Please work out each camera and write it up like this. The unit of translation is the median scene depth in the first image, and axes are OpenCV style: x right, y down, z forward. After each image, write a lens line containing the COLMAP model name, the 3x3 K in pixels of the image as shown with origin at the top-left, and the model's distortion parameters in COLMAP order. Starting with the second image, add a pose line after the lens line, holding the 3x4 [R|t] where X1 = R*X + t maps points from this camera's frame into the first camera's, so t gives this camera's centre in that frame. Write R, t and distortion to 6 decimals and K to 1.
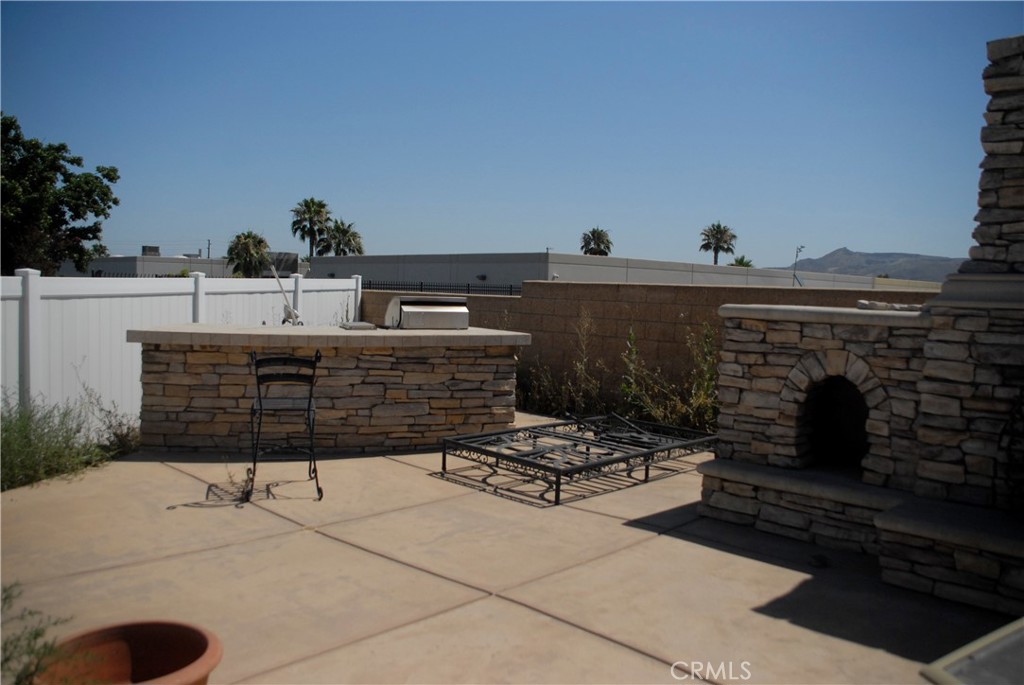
lens RADIAL K [[833.6, 0, 512.0], [0, 833.6, 342.5], [0, 0, 1]] dist [-0.159825, 0.209088]
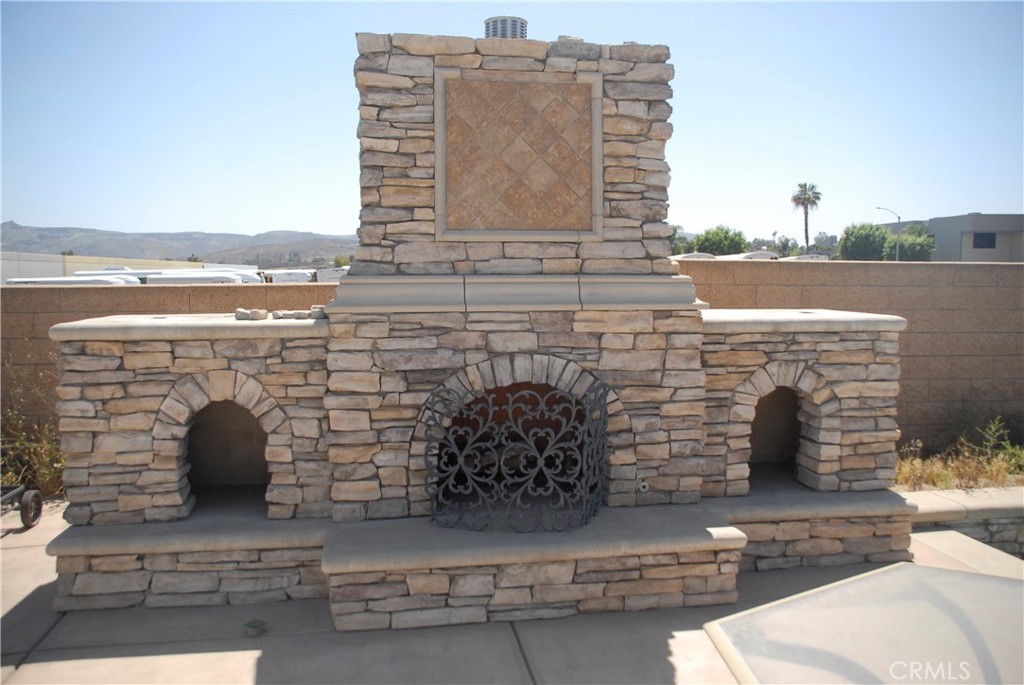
lens RADIAL K [[833.6, 0, 512.0], [0, 833.6, 342.5], [0, 0, 1]] dist [-0.159825, 0.209088]
pose [[0.597324, -0.097463, 0.796056, -0.094650], [0.073495, 0.995064, 0.066680, -0.056084], [-0.798625, 0.018676, 0.601539, 0.267983]]
